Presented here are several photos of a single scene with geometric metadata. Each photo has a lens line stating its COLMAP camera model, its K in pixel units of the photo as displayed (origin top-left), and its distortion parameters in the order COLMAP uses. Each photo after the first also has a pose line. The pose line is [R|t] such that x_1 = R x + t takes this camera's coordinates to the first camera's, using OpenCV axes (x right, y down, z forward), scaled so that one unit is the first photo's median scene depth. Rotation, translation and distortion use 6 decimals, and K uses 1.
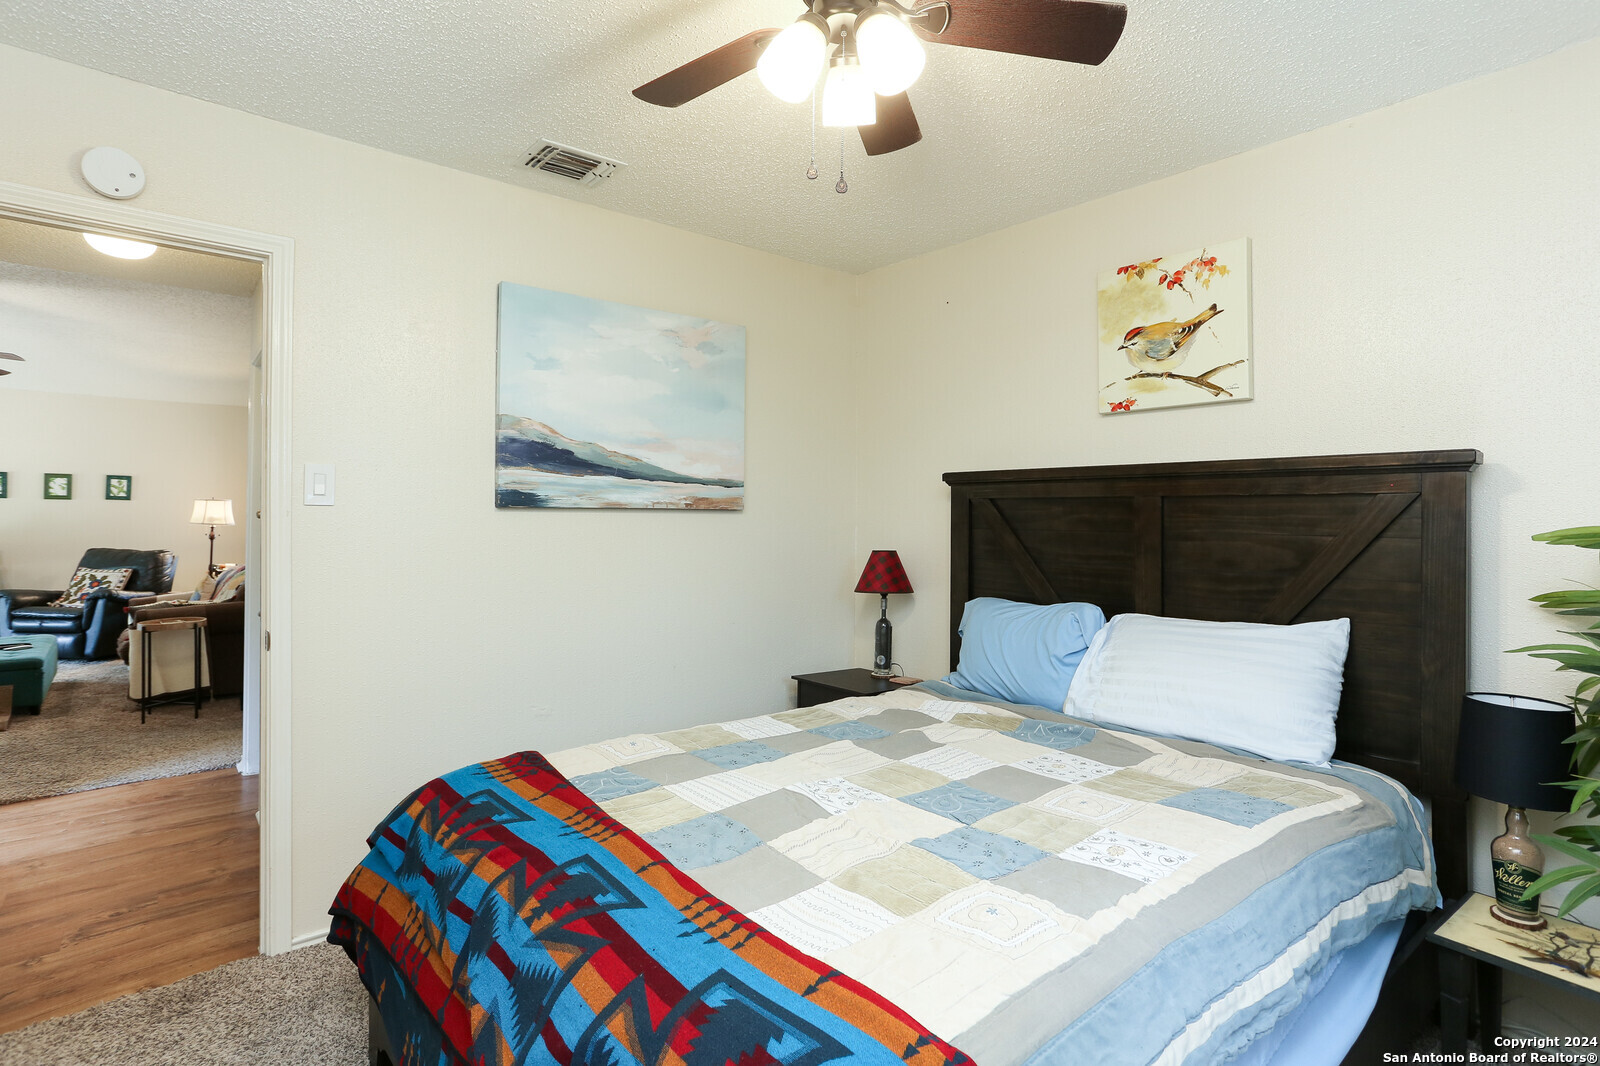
lens RADIAL K [[775.6, 0, 794.5], [0, 775.6, 506.6], [0, 0, 1]] dist [-0.055159, 0.029615]
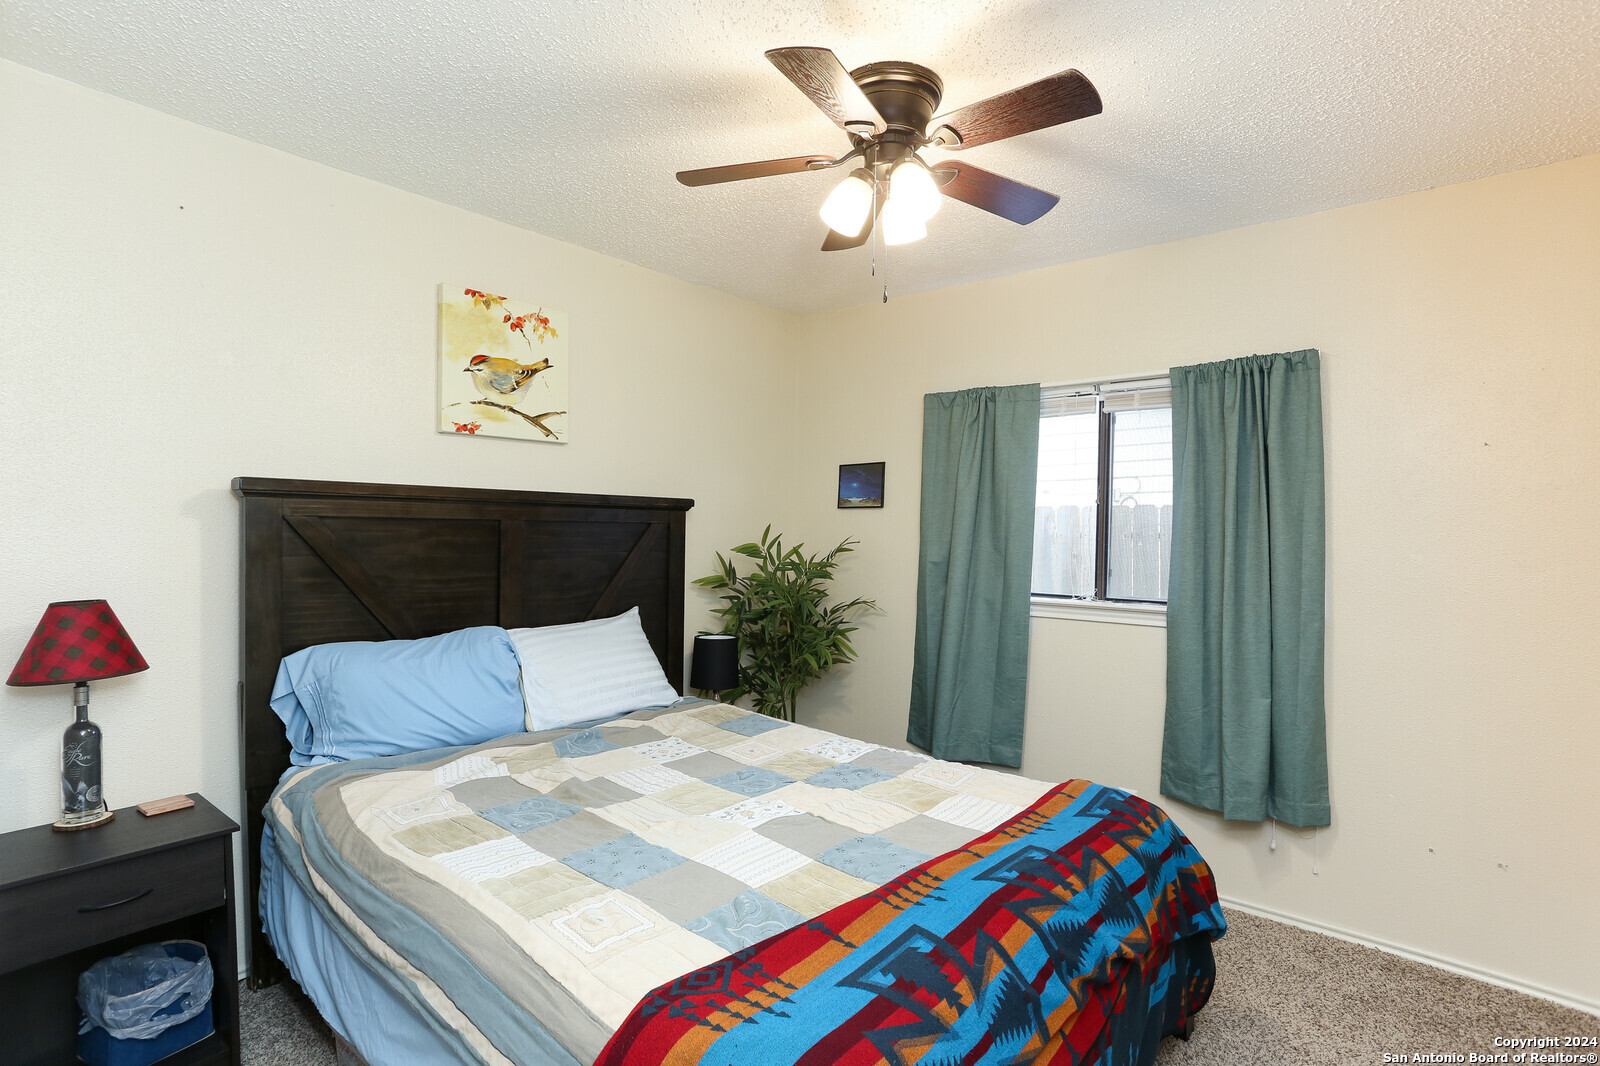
lens RADIAL K [[814.2, 0, 800.0], [0, 814.2, 533.0], [0, 0, 1]] dist [-0.028266, -0.000156]
pose [[-0.166899, -0.020005, 0.985771, -0.744711], [-0.030750, 0.999413, 0.015076, -0.025084], [-0.985494, -0.027797, -0.167416, 0.797747]]
